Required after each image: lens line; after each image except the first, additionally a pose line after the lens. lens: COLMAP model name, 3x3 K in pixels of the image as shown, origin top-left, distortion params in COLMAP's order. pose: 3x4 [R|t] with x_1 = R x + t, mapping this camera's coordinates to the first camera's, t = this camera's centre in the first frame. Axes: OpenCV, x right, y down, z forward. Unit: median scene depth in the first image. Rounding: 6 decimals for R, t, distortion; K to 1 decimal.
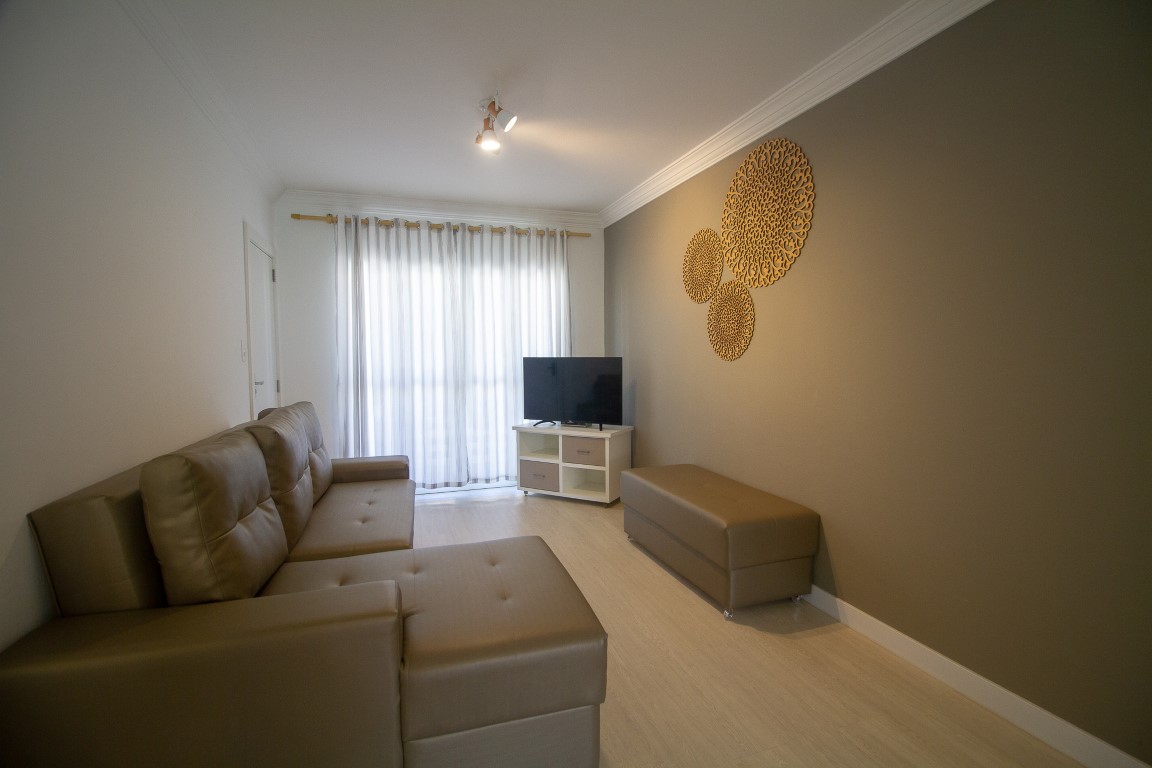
lens RADIAL K [[531.1, 0, 576.1], [0, 531.1, 390.8], [0, 0, 1]] dist [-0.016130, -0.001592]
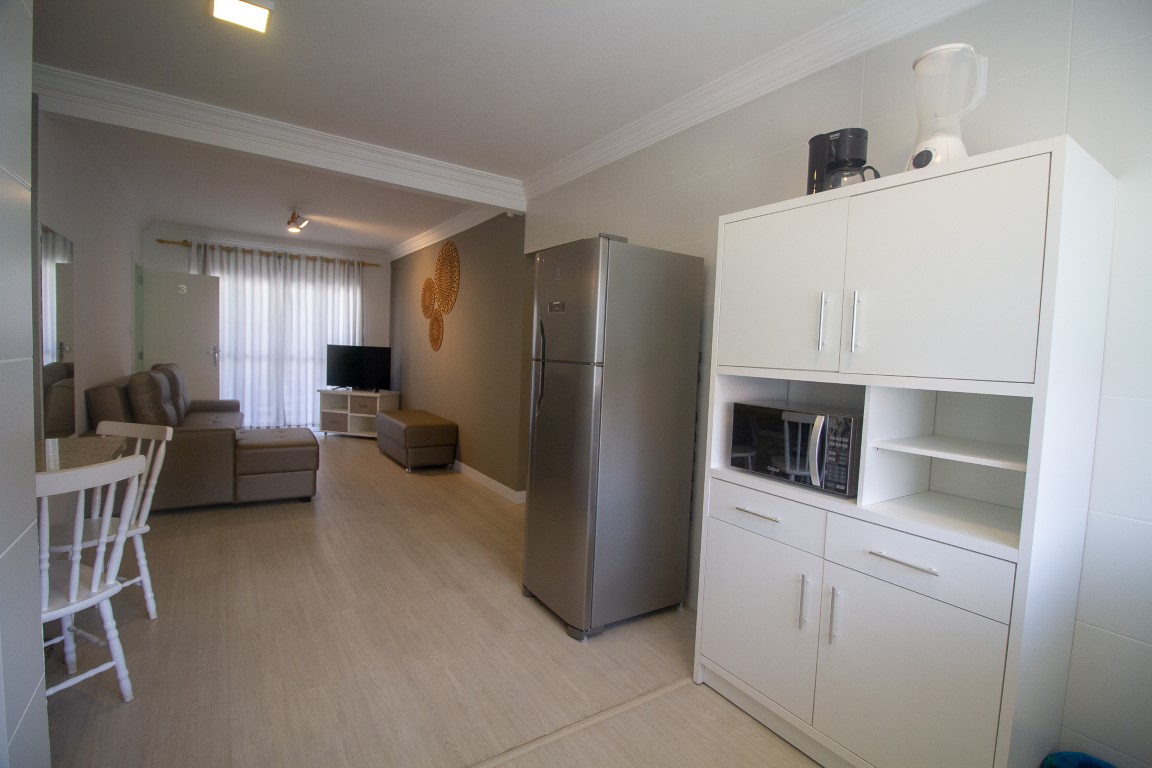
lens RADIAL K [[531.1, 0, 579.5], [0, 531.1, 389.5], [0, 0, 1]] dist [-0.016130, -0.001592]
pose [[0.964361, 0.030590, 0.262816, 0.208700], [-0.032101, 0.999484, 0.001453, 0.041560], [-0.262636, -0.009838, 0.964845, -0.663737]]
